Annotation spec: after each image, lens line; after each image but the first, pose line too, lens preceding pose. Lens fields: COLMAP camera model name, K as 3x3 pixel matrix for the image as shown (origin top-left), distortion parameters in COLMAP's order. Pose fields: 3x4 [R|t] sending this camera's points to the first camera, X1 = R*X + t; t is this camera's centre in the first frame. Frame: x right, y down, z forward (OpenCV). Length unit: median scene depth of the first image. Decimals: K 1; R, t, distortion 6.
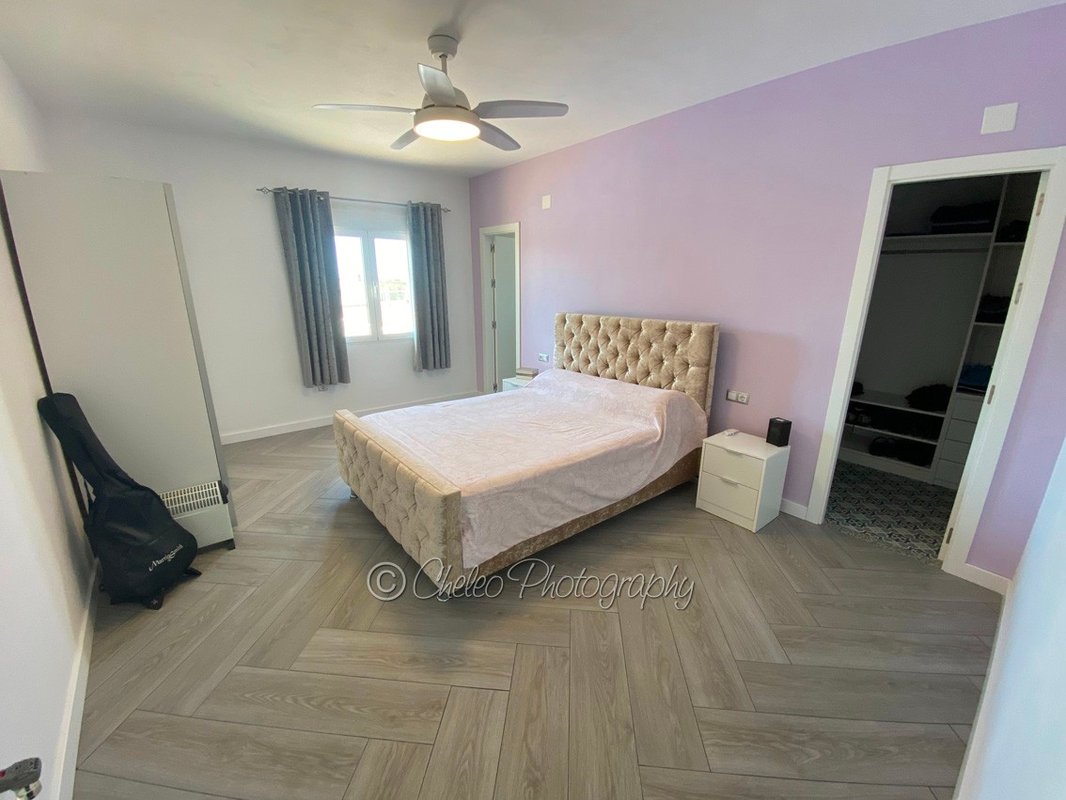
lens RADIAL K [[431.1, 0, 531.3], [0, 431.1, 402.1], [0, 0, 1]] dist [0.026117, -0.023088]
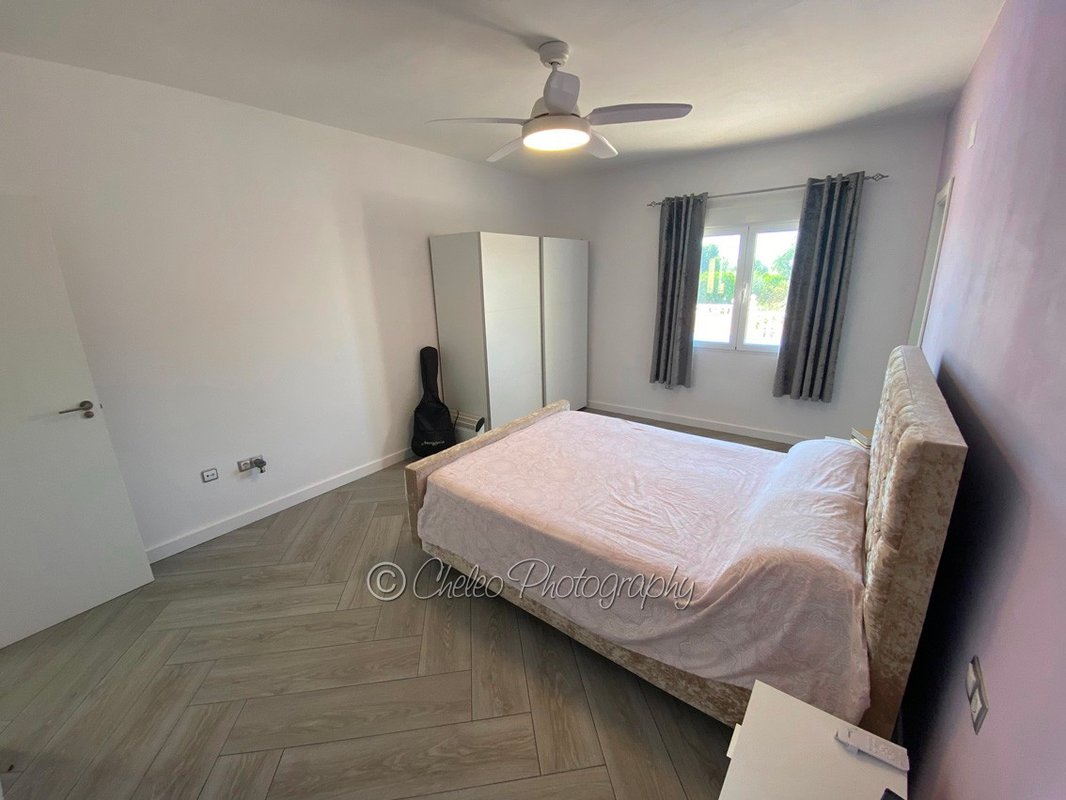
lens RADIAL K [[433.0, 0, 533.0], [0, 433.0, 400.0], [0, 0, 1]] dist [0.011992, -0.017839]
pose [[0.235042, 0.261014, -0.936284, 0.496153], [-0.237791, 0.949440, 0.204987, -0.155874], [0.942449, 0.174459, 0.285225, 0.456354]]
